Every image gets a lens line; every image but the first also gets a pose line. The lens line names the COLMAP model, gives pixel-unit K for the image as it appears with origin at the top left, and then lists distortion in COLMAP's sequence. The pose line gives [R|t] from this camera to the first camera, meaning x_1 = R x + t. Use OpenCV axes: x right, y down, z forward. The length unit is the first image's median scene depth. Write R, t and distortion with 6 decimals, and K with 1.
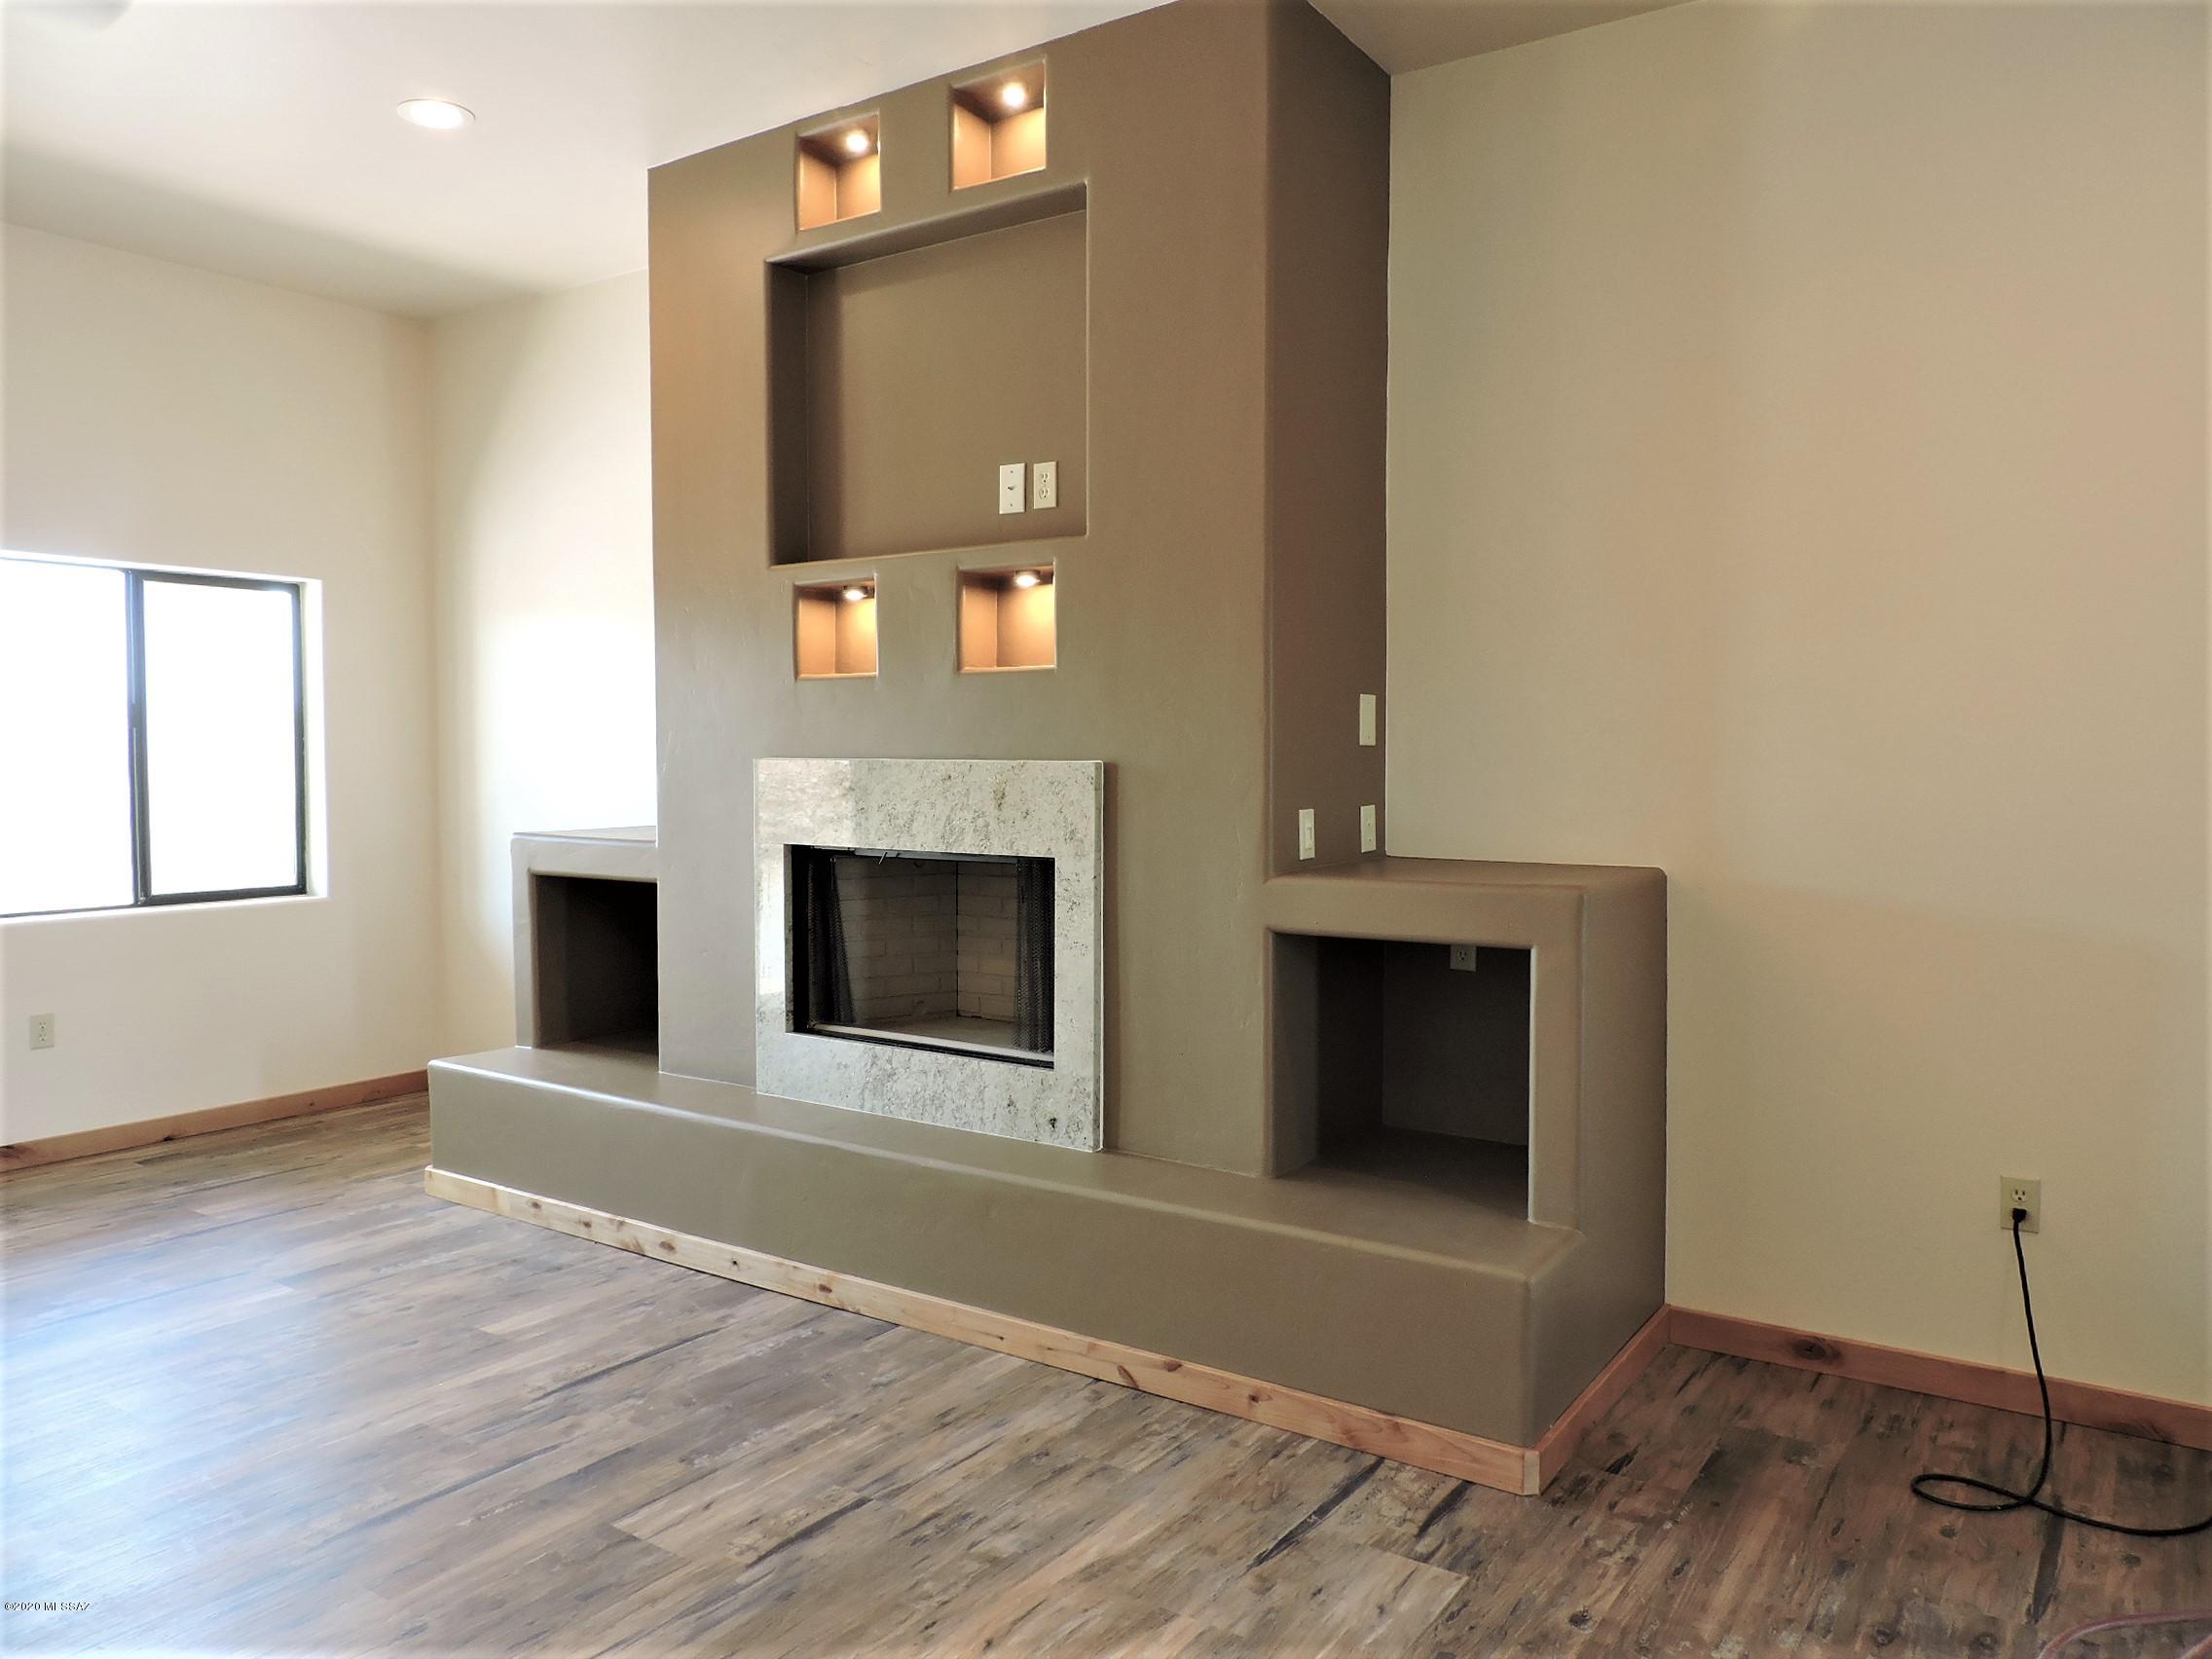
lens RADIAL K [[1595.1, 0, 1108.9], [0, 1595.1, 824.8], [0, 0, 1]] dist [-0.018396, 0.004177]
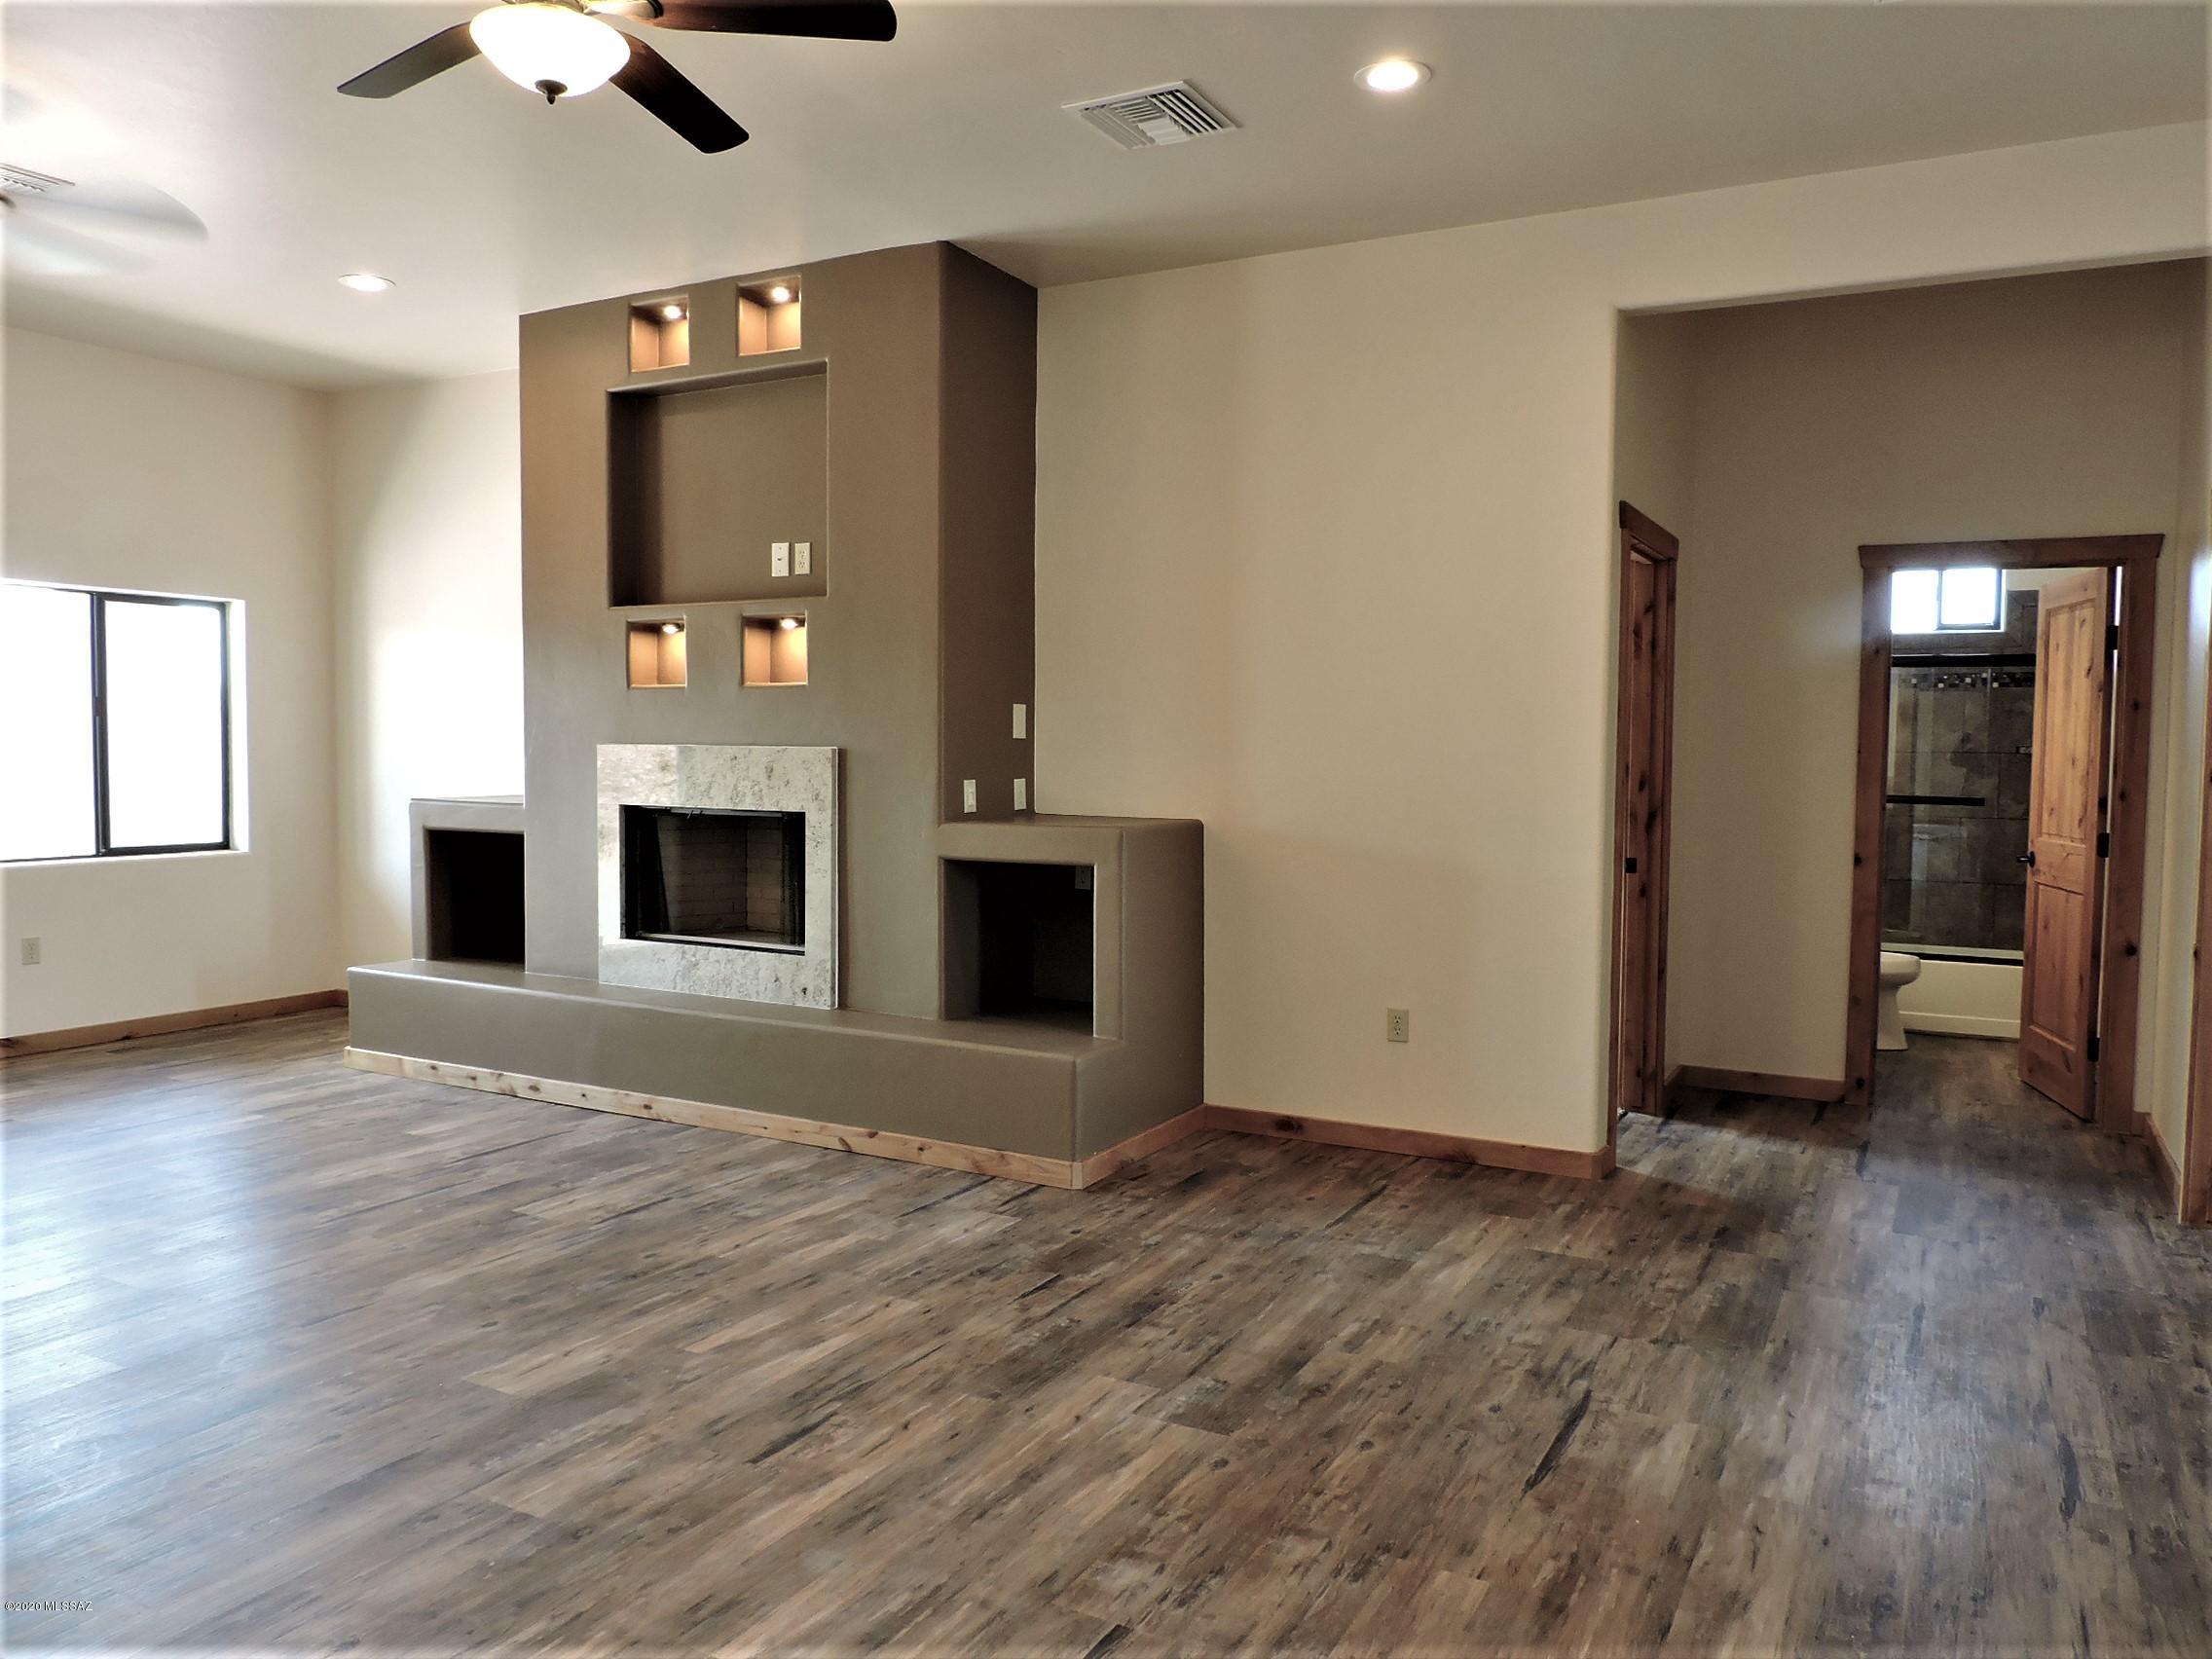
lens RADIAL K [[1595.1, 0, 1108.9], [0, 1595.1, 824.8], [0, 0, 1]] dist [-0.018396, 0.004177]
pose [[0.995214, 0.003337, 0.097663, 0.098551], [-0.003964, 0.999973, 0.006234, 0.021086], [-0.097639, -0.006592, 0.995200, -0.488051]]
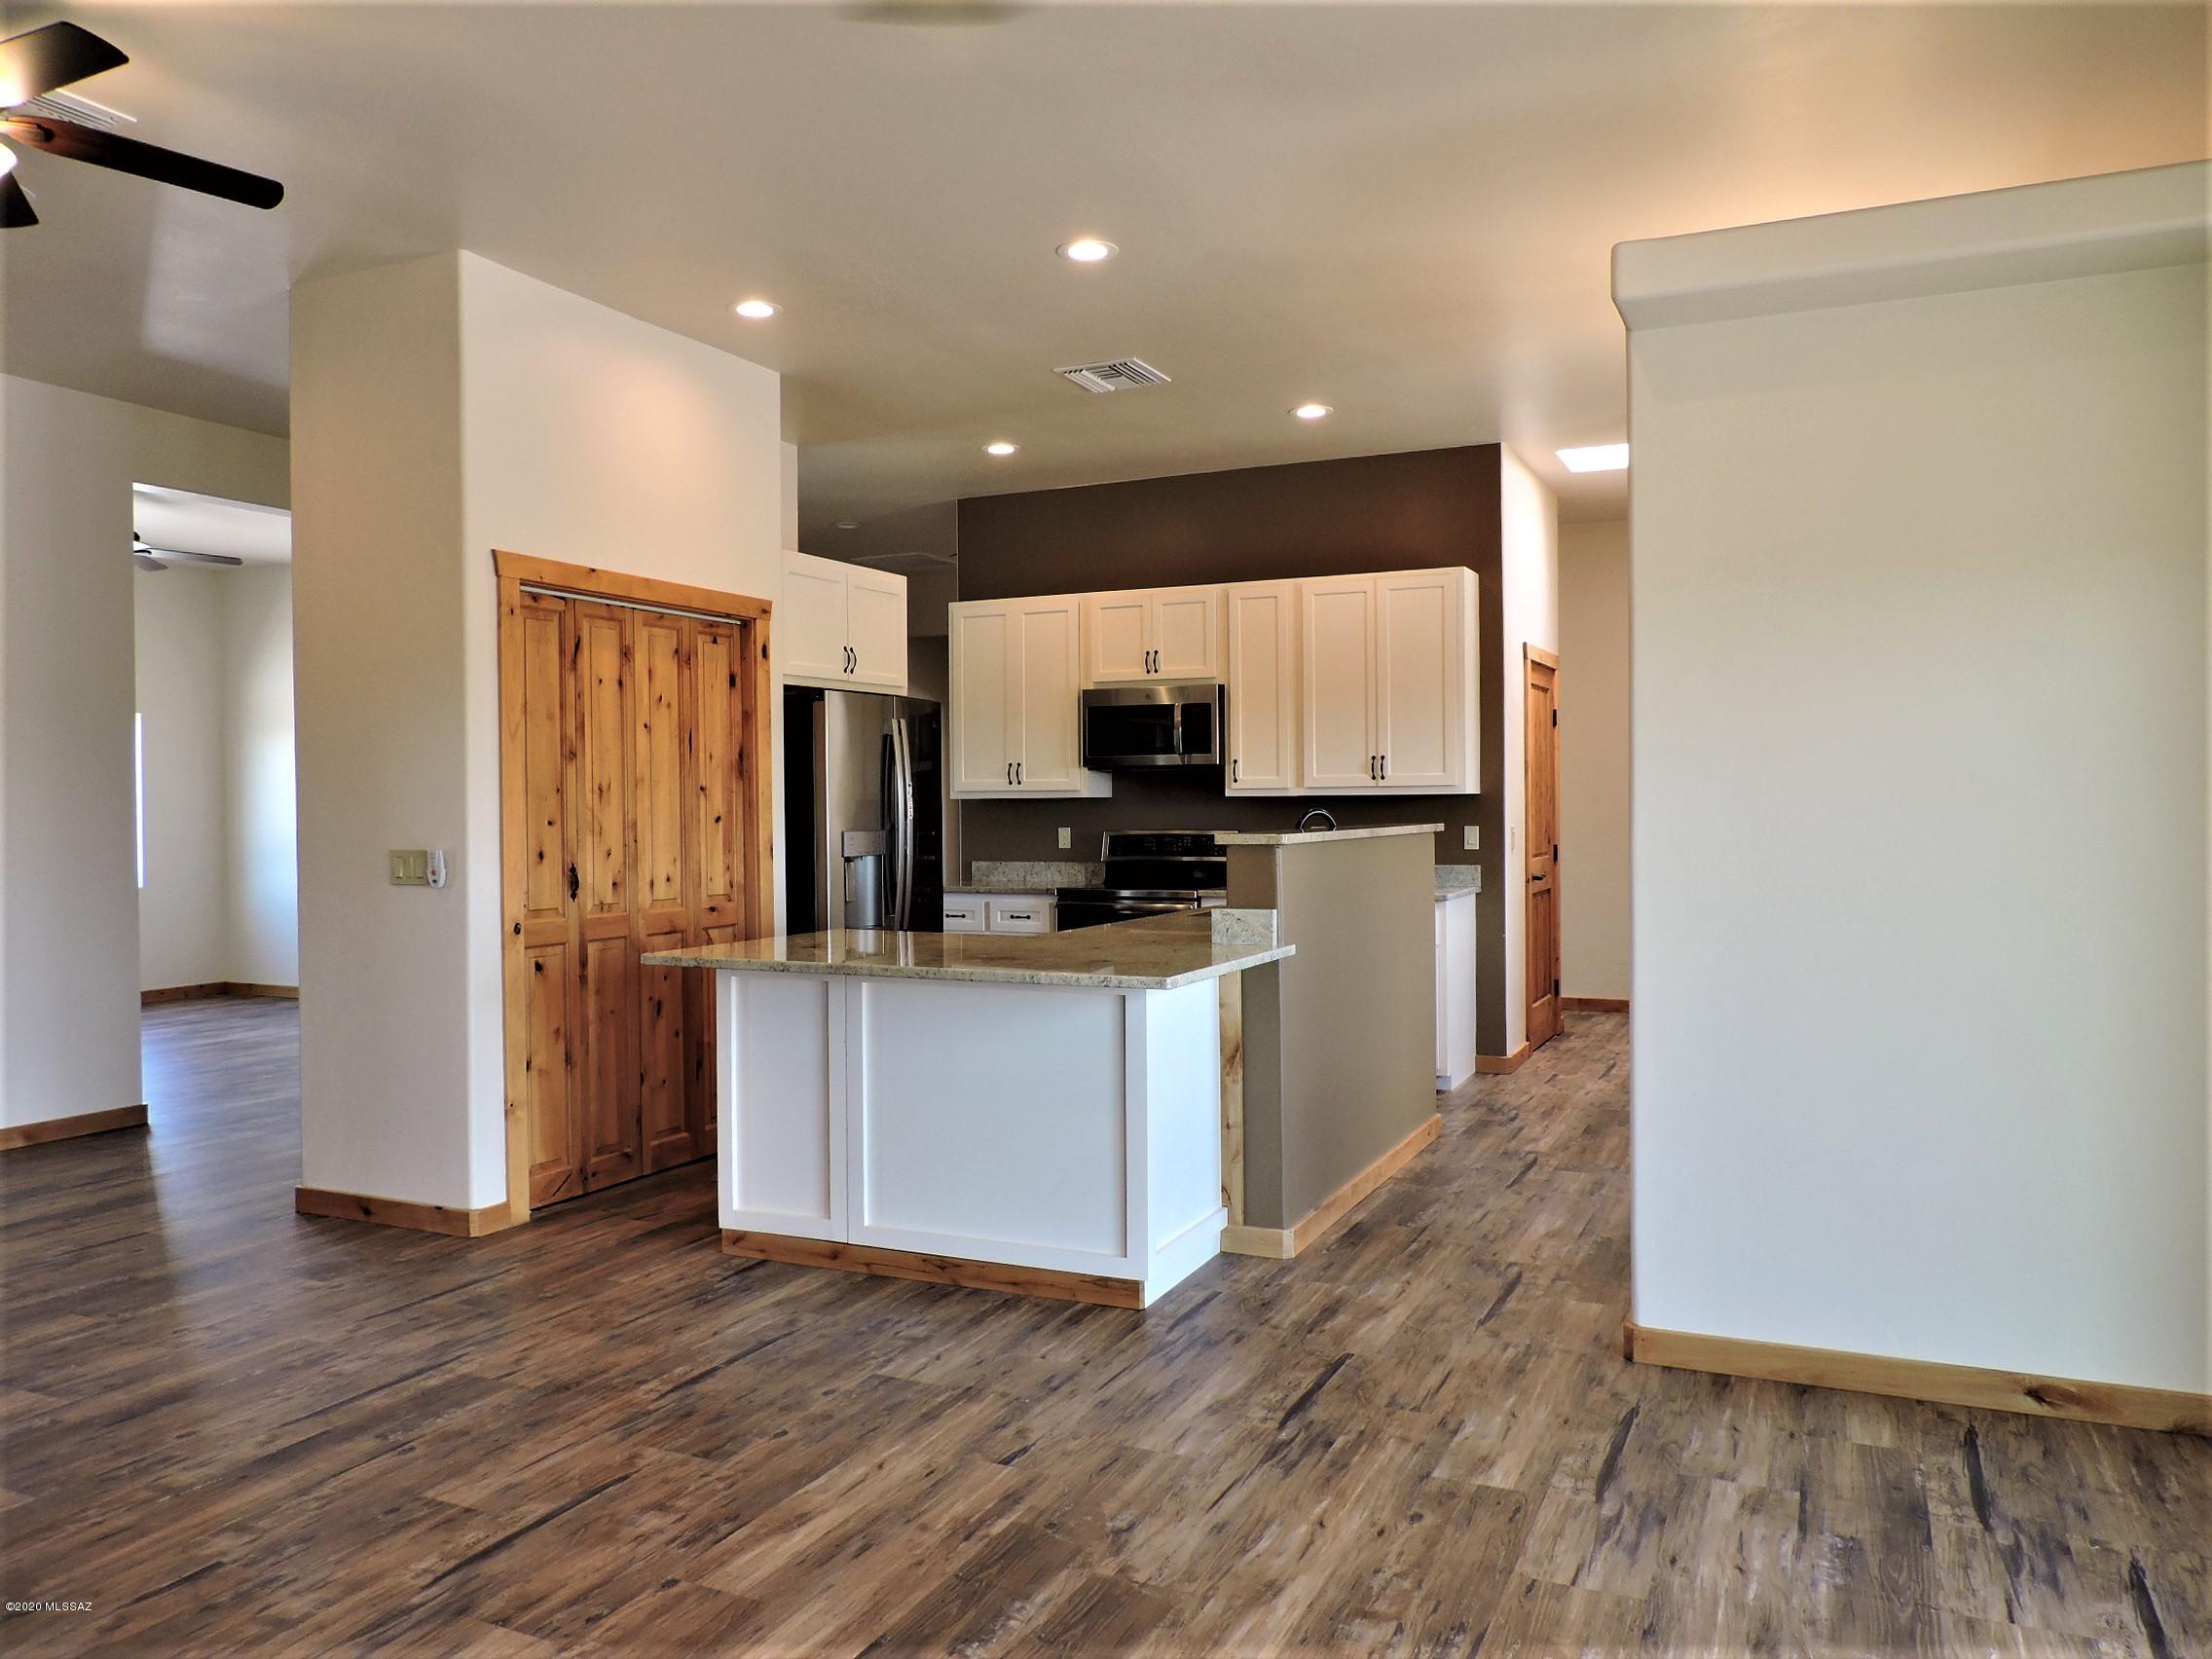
lens RADIAL K [[1573.7, 0, 1112.4], [0, 1573.7, 824.2], [0, 0, 1]] dist [-0.020521, 0.000945]
pose [[-0.986954, 0.011039, -0.160624, -0.564157], [0.001562, 0.998256, 0.059010, -0.046618], [0.160995, 0.057989, -0.985250, 1.209551]]
